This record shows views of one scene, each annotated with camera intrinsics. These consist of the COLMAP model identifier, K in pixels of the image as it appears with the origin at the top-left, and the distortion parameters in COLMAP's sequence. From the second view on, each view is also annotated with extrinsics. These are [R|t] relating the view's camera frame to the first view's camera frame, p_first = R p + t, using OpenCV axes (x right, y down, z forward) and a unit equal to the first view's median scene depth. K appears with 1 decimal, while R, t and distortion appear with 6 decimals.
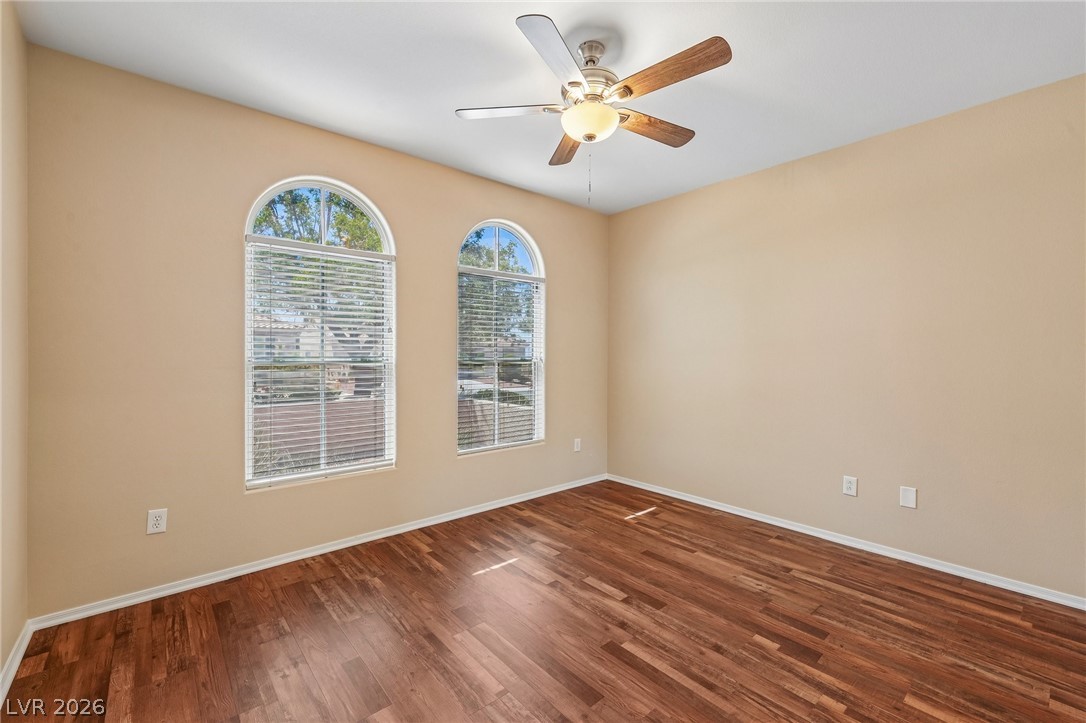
lens RADIAL K [[457.5, 0, 543.1], [0, 457.5, 359.7], [0, 0, 1]] dist [0.001523, -0.000203]
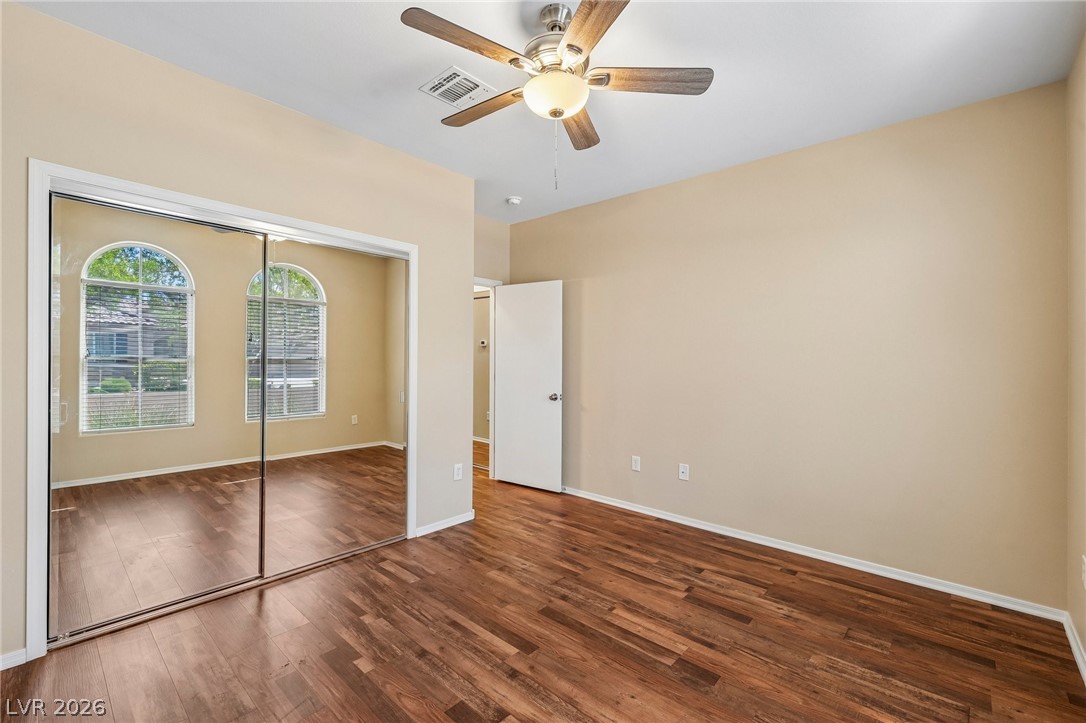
lens RADIAL K [[457.5, 0, 543.1], [0, 457.5, 357.6], [0, 0, 1]] dist [0.001523, -0.000203]
pose [[-0.992347, -0.011379, -0.122954, 0.248770], [-0.012264, 0.999904, 0.006447, -0.022330], [0.122869, 0.007905, -0.992391, 1.996823]]
